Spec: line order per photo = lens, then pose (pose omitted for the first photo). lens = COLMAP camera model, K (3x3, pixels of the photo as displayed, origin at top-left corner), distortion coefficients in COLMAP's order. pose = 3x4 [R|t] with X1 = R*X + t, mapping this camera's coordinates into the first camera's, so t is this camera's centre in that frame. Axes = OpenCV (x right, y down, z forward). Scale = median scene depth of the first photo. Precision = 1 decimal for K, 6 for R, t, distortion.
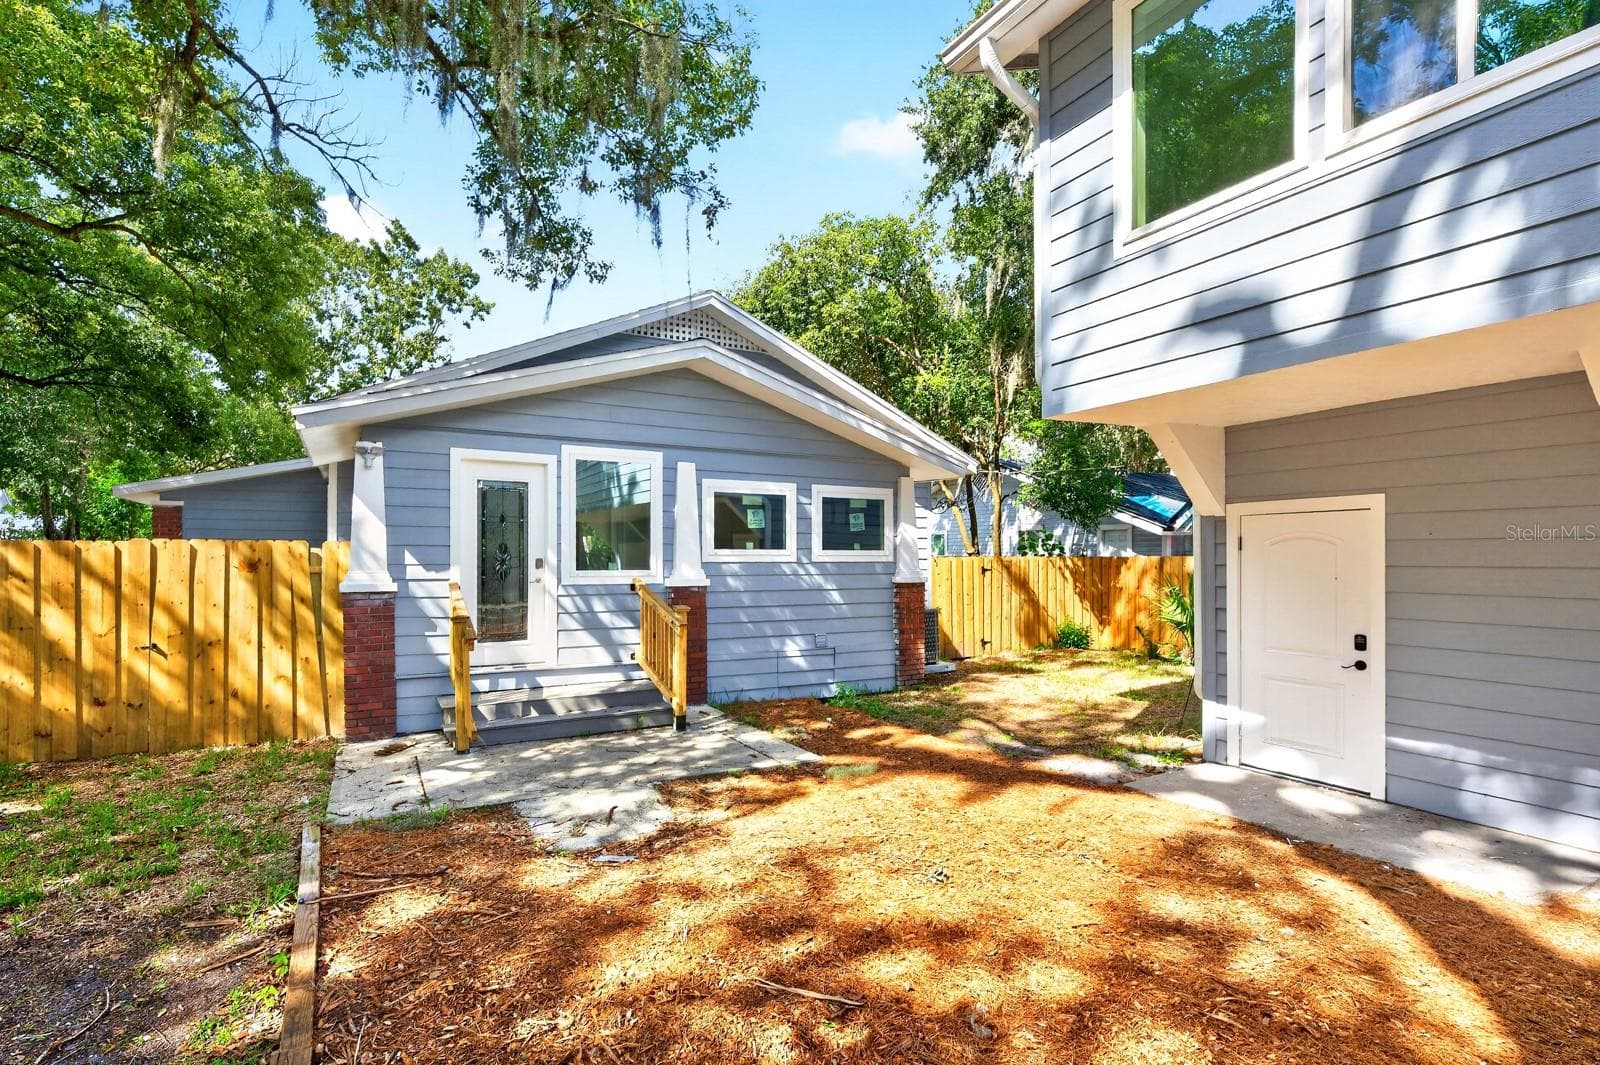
lens RADIAL K [[772.7, 0, 795.2], [0, 772.7, 559.3], [0, 0, 1]] dist [-0.005916, -0.001217]
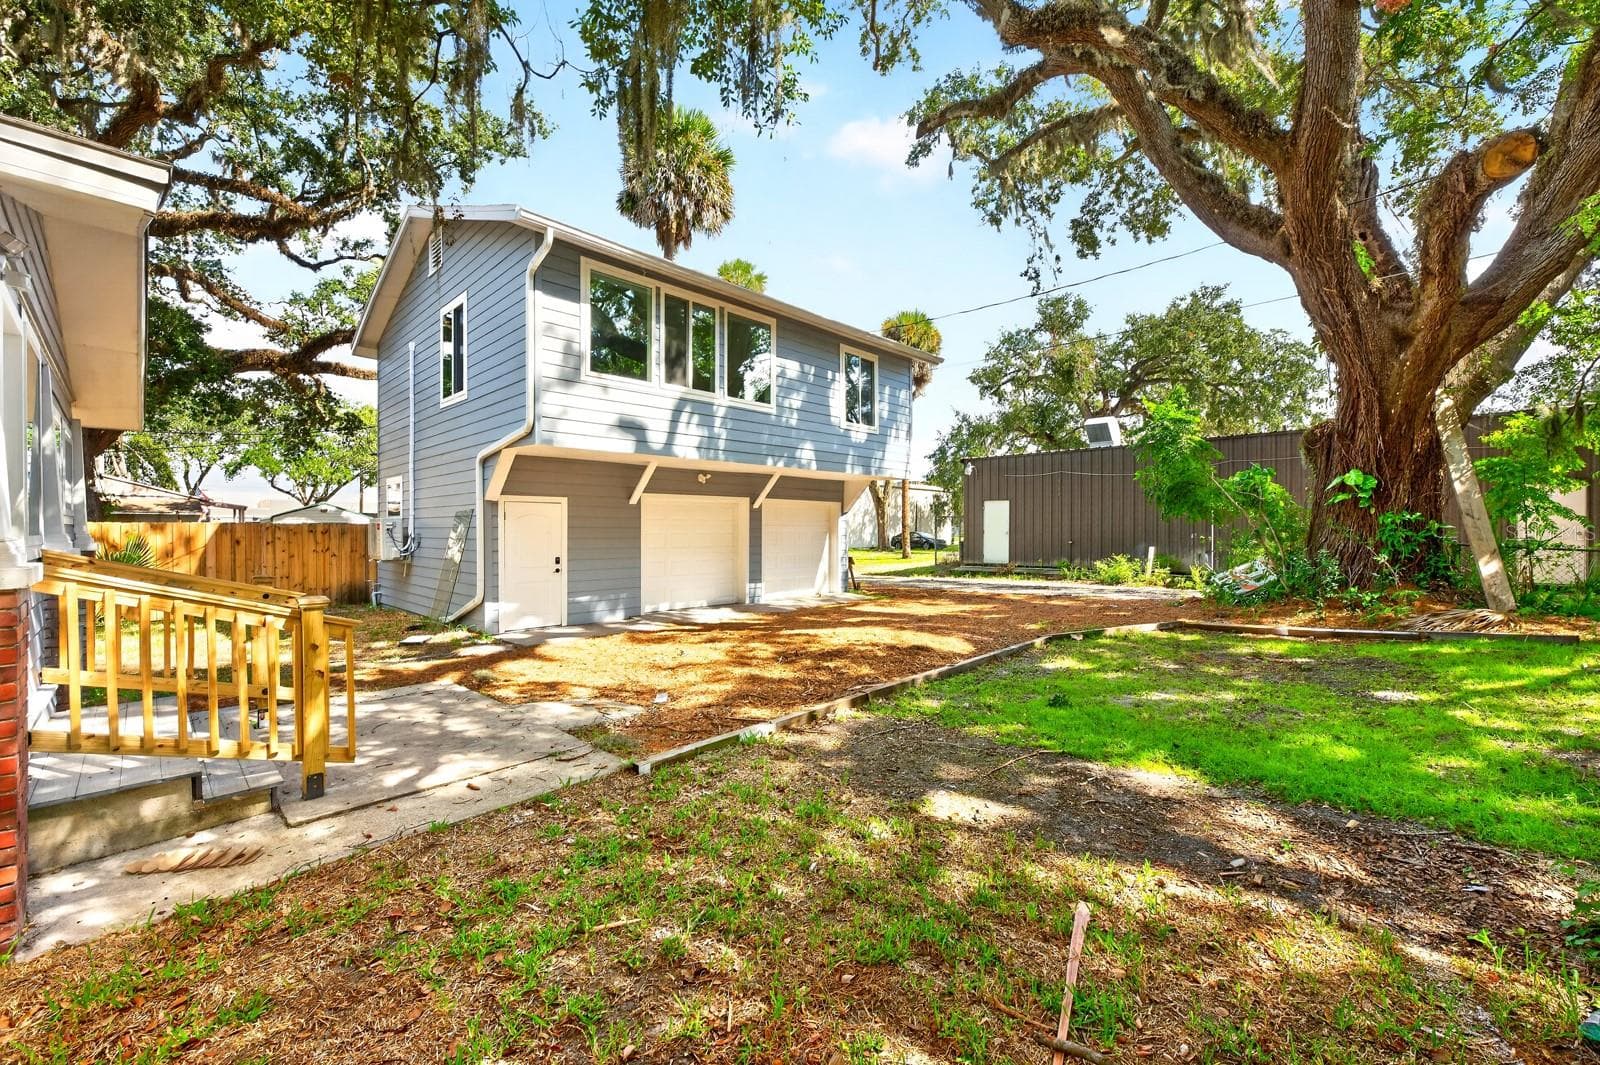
lens RADIAL K [[630.9, 0, 796.7], [0, 630.9, 528.7], [0, 0, 1]] dist [-0.000519, 0.000255]
pose [[-0.295023, 0.000785, 0.955490, -0.982026], [0.002369, 0.999997, -0.000090, 0.010972], [-0.955487, 0.002237, -0.295024, 0.673344]]
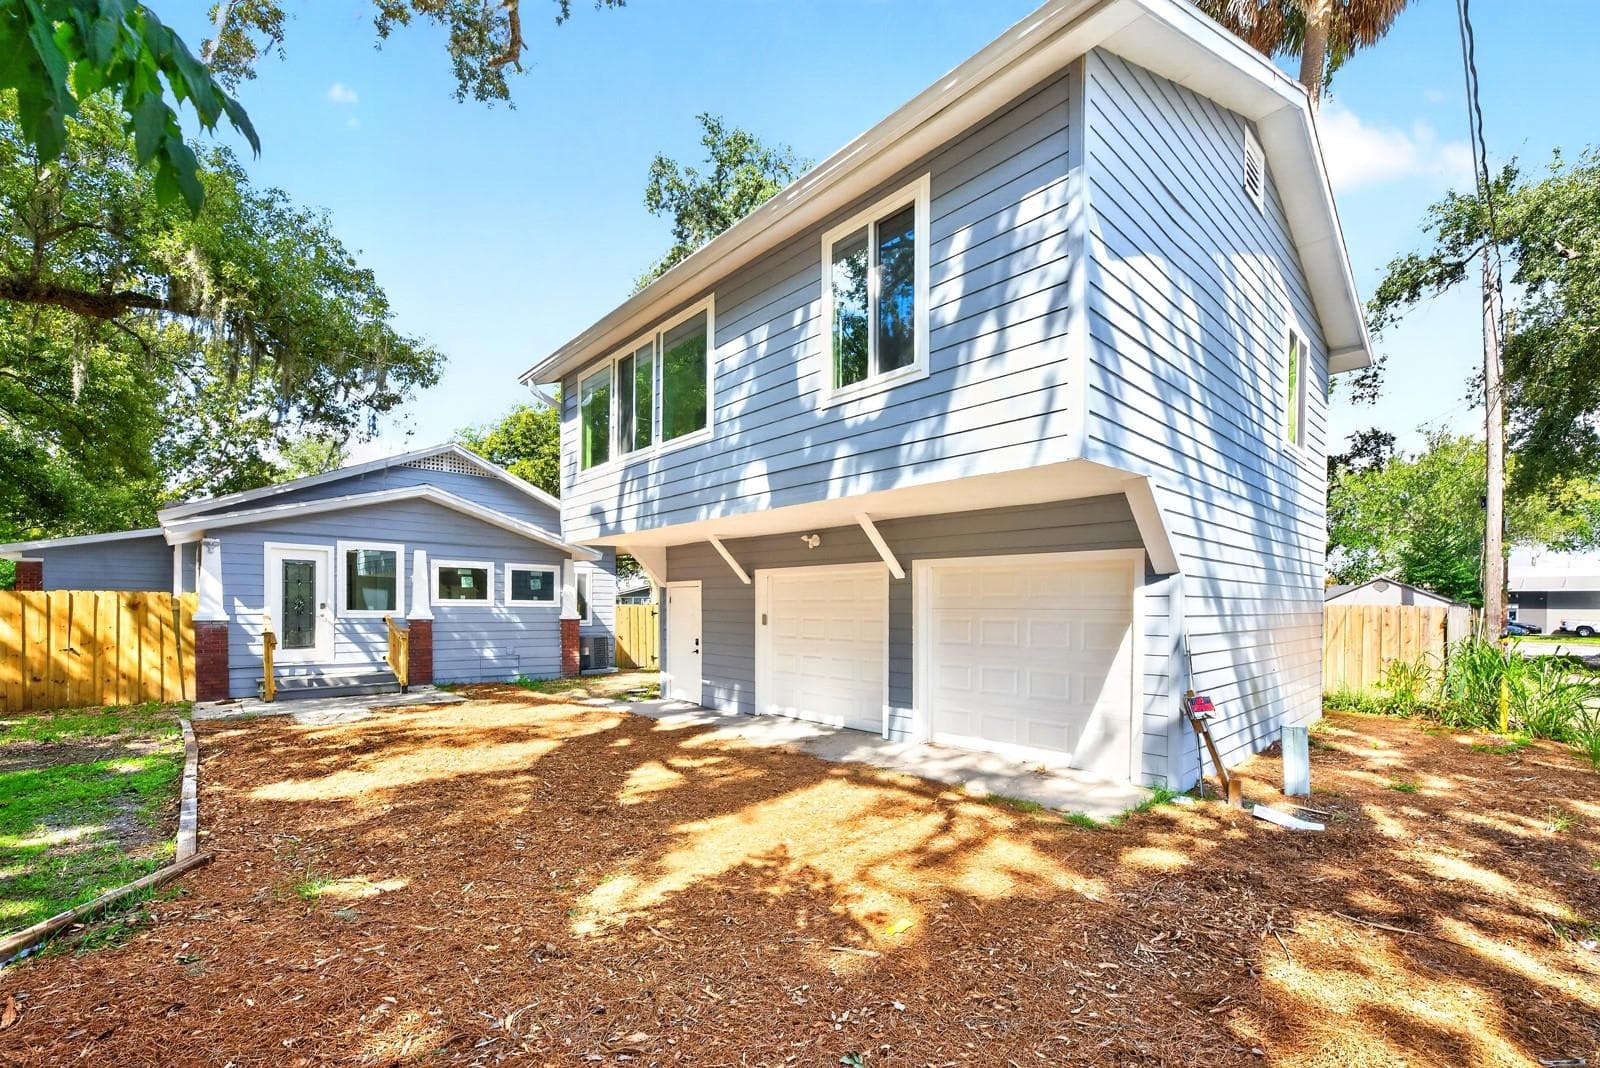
lens RADIAL K [[665.9, 0, 805.9], [0, 665.9, 612.6], [0, 0, 1]] dist [0.002264, 0.000724]
pose [[0.972977, 0.006544, 0.230809, 0.451572], [-0.008502, 0.999936, 0.007492, 0.000023], [-0.230746, -0.009252, 0.972970, -0.860174]]
